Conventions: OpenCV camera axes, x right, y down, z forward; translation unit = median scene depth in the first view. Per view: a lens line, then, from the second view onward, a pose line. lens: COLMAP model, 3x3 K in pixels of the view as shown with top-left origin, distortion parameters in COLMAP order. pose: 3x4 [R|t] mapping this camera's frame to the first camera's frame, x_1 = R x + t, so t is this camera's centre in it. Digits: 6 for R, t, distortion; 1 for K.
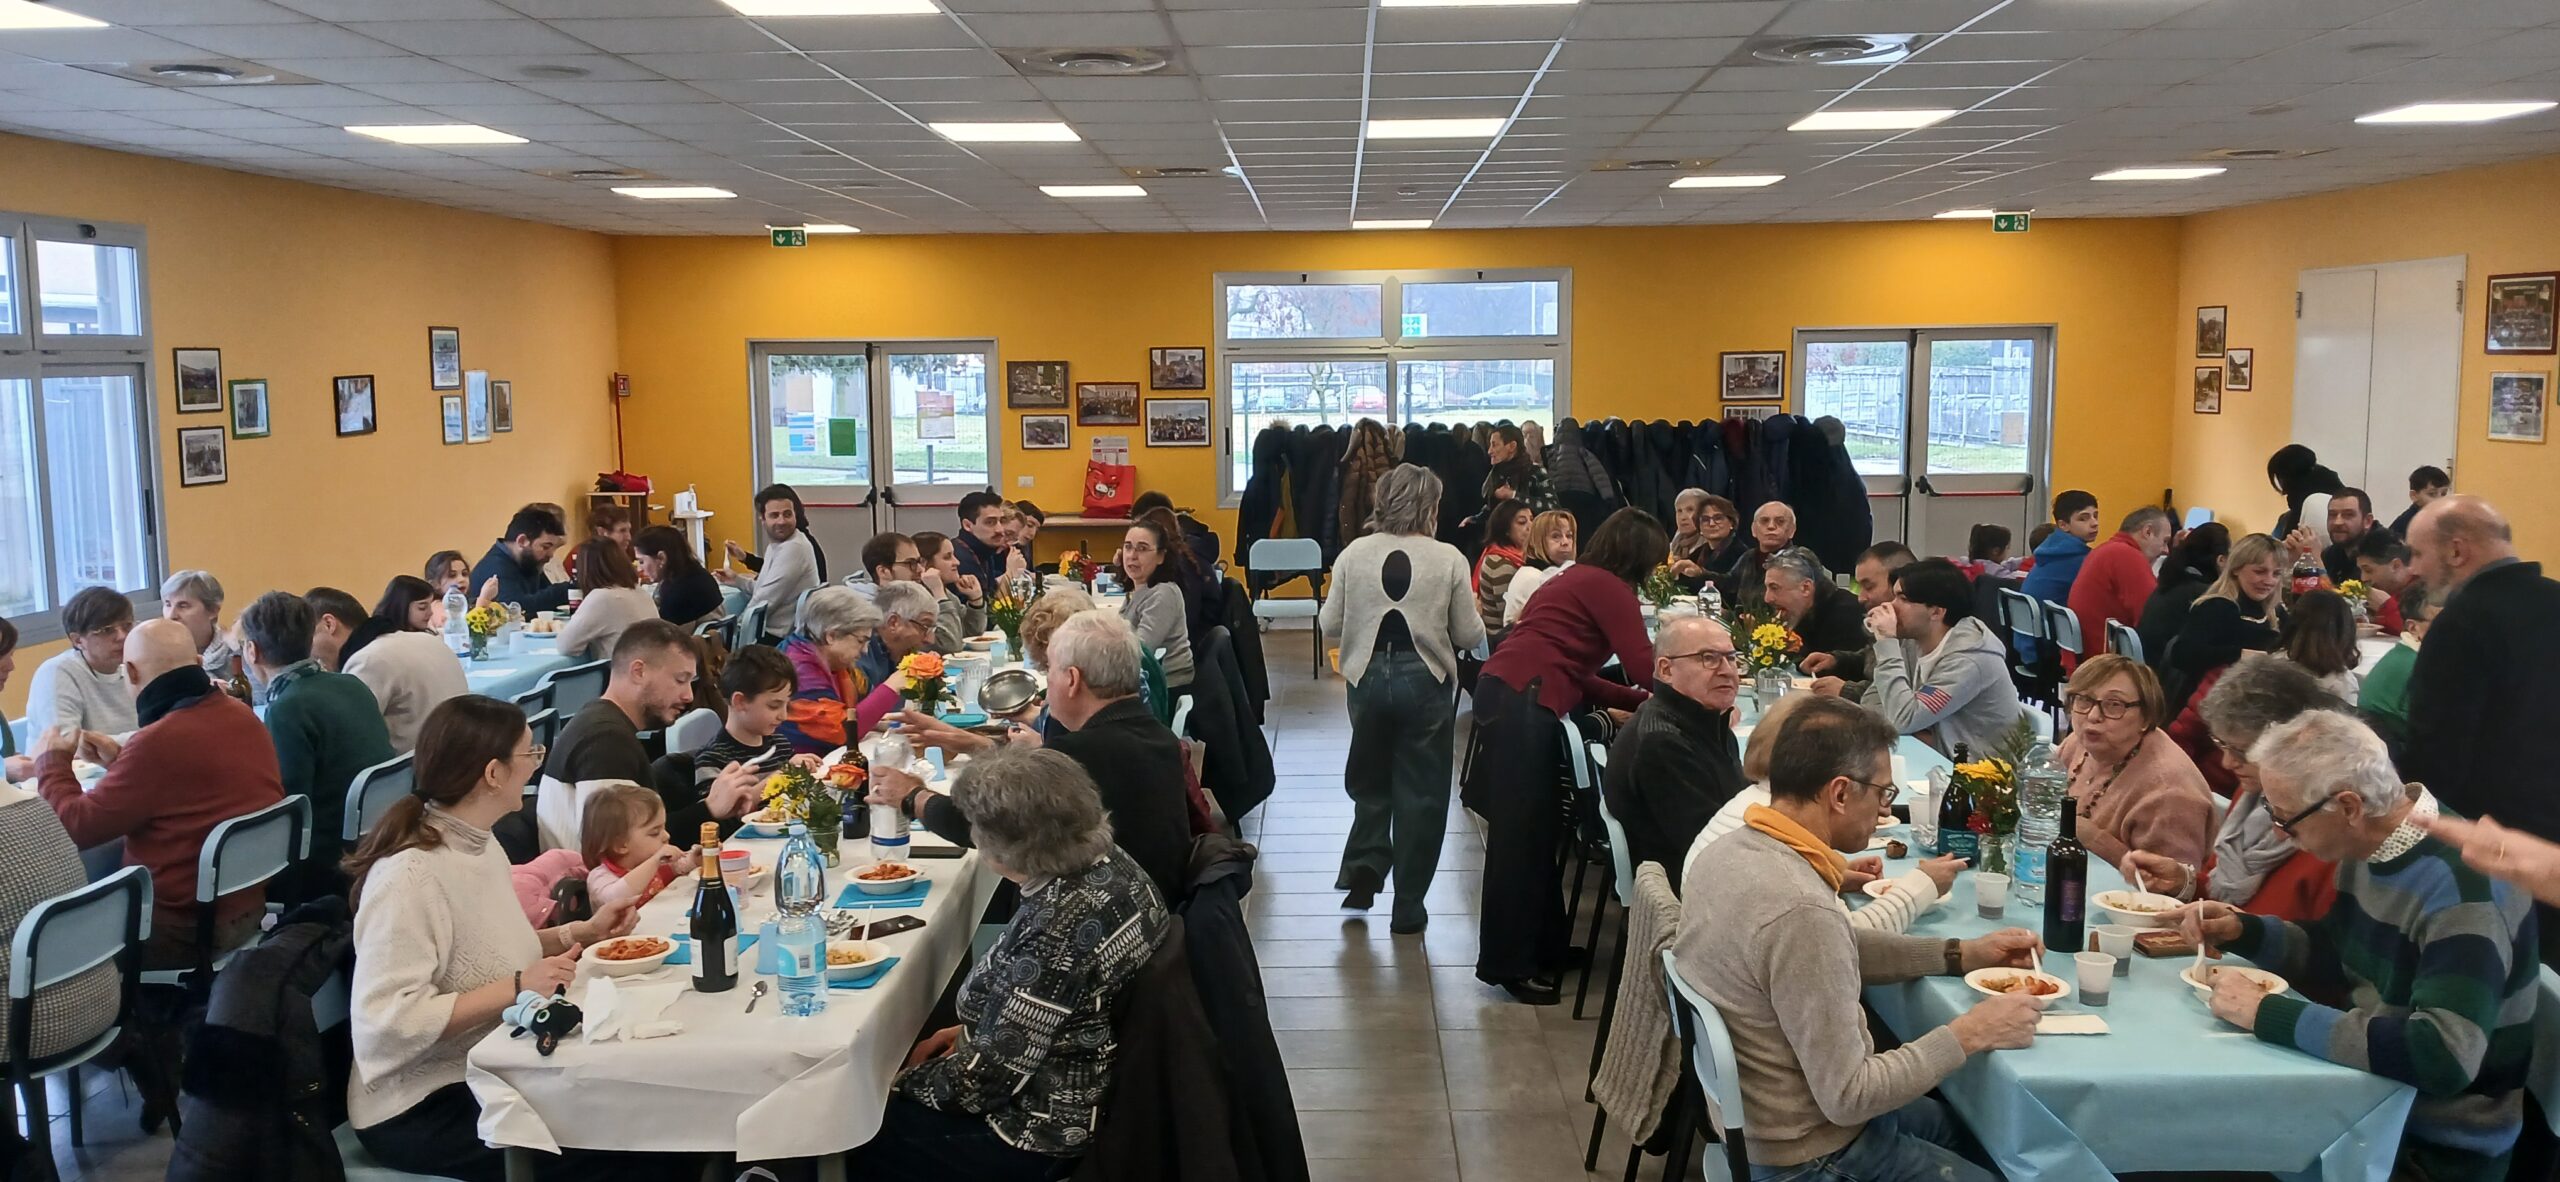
lens RADIAL K [[1949.5, 0, 1279.6], [0, 1949.5, 606.9], [0, 0, 1]] dist [0.068334, -0.112192]
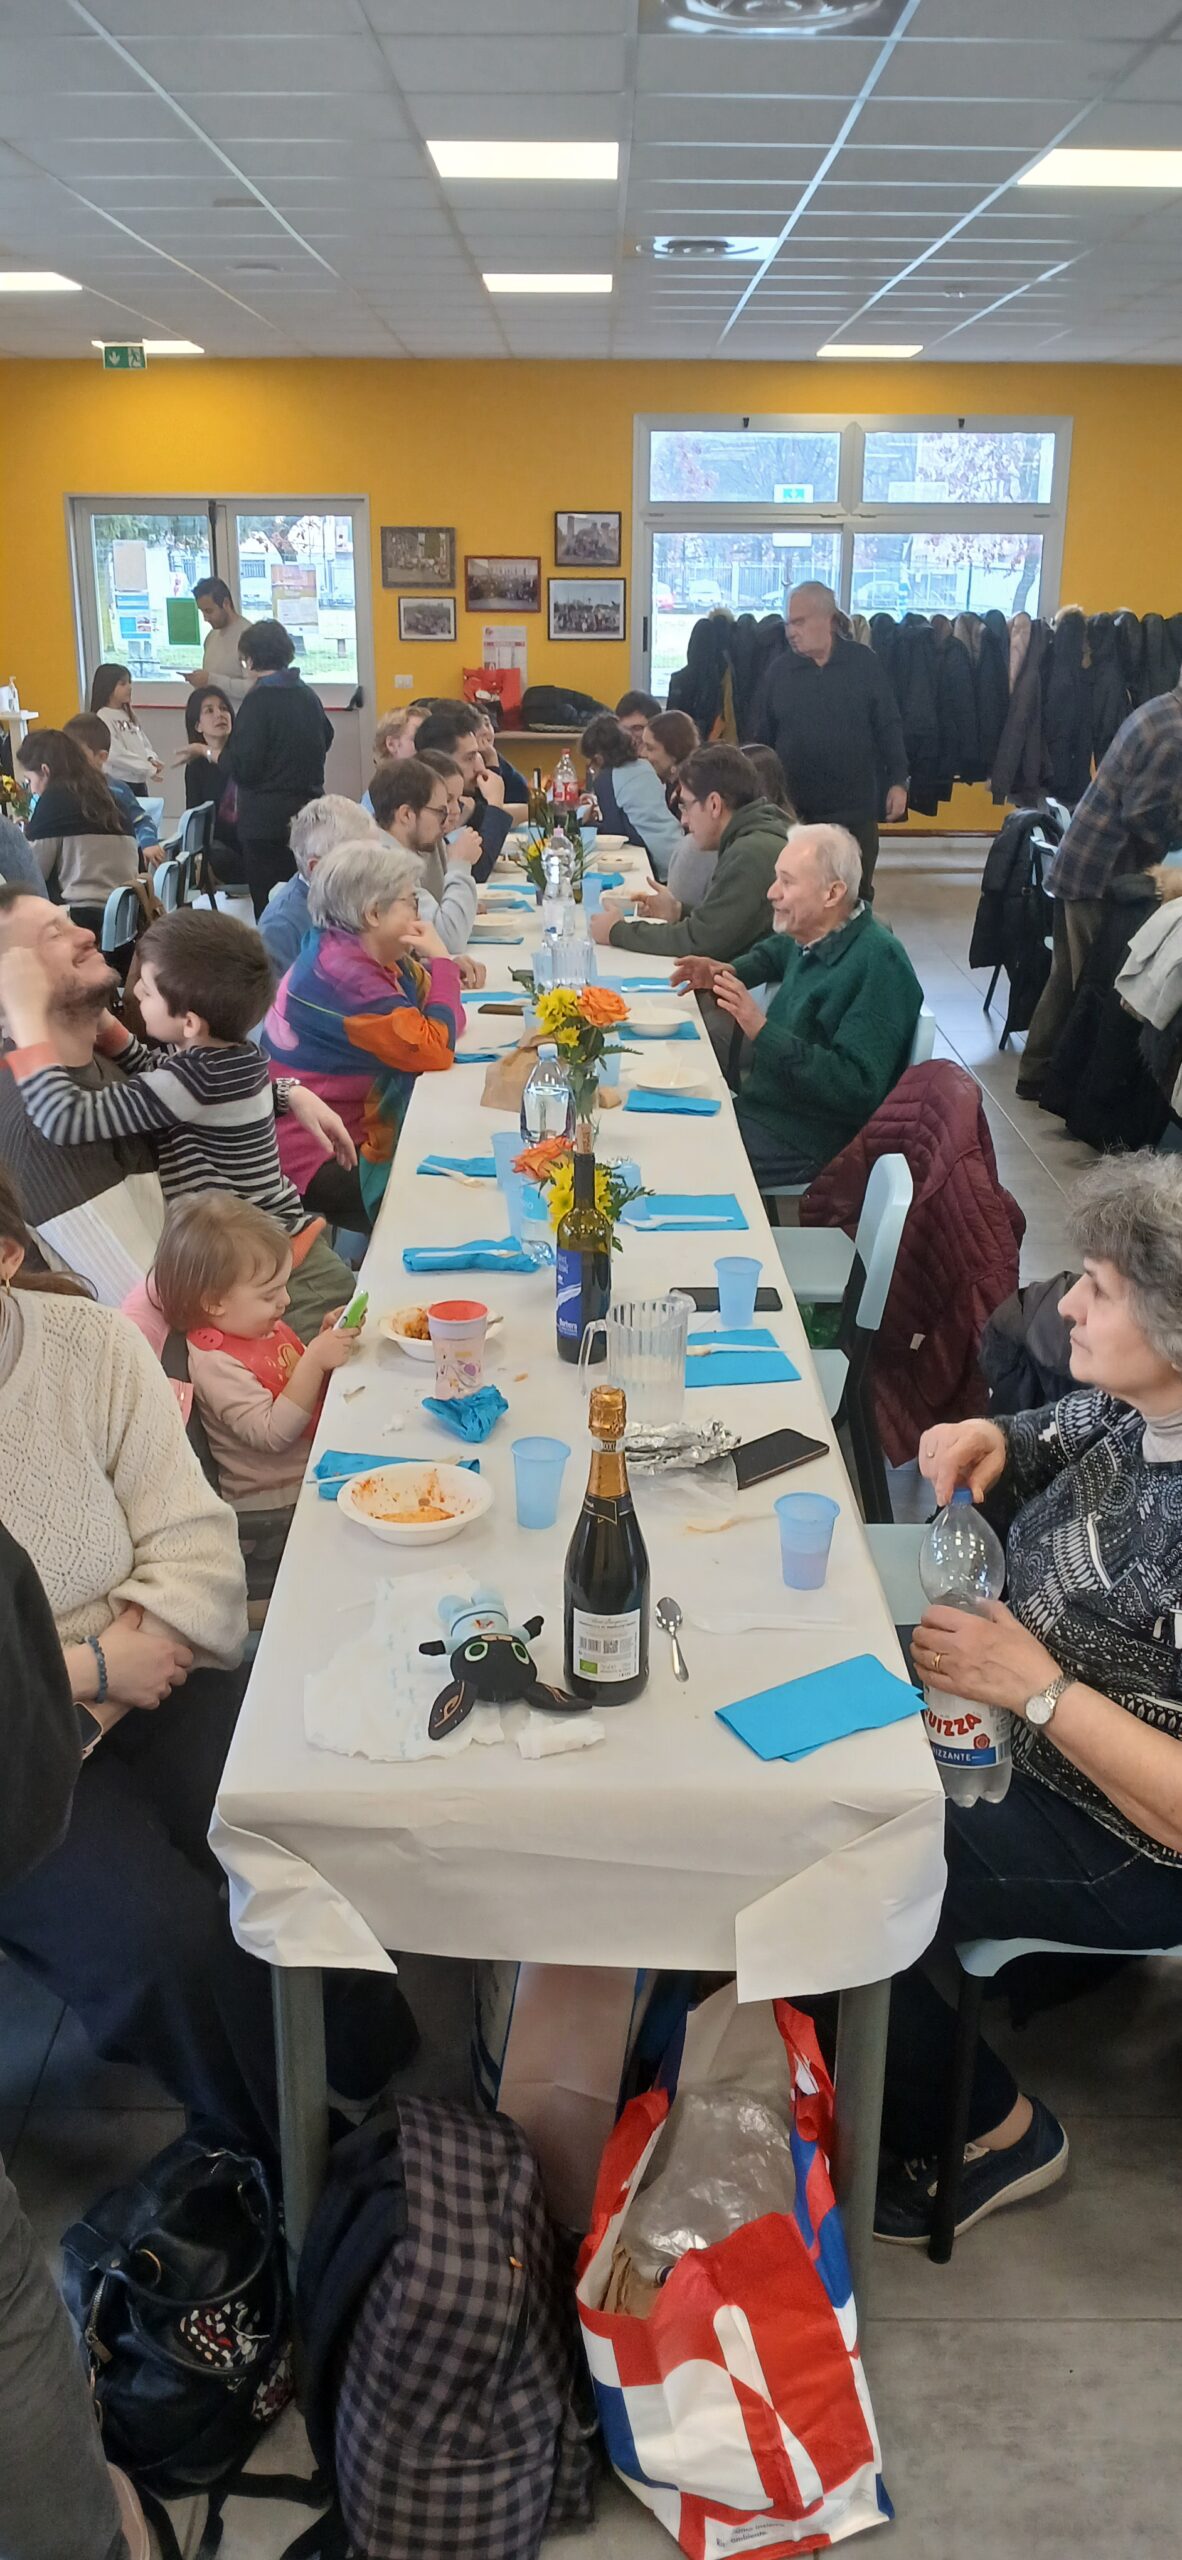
lens RADIAL K [[1949.5, 0, 576.2], [0, 1949.5, 1306.2], [0, 0, 1]] dist [0.068334, -0.112192]
pose [[0.999701, 0.006010, 0.023720, -0.080191], [-0.011651, 0.969344, 0.245433, -0.012288], [-0.021517, -0.245635, 0.969123, 0.121677]]
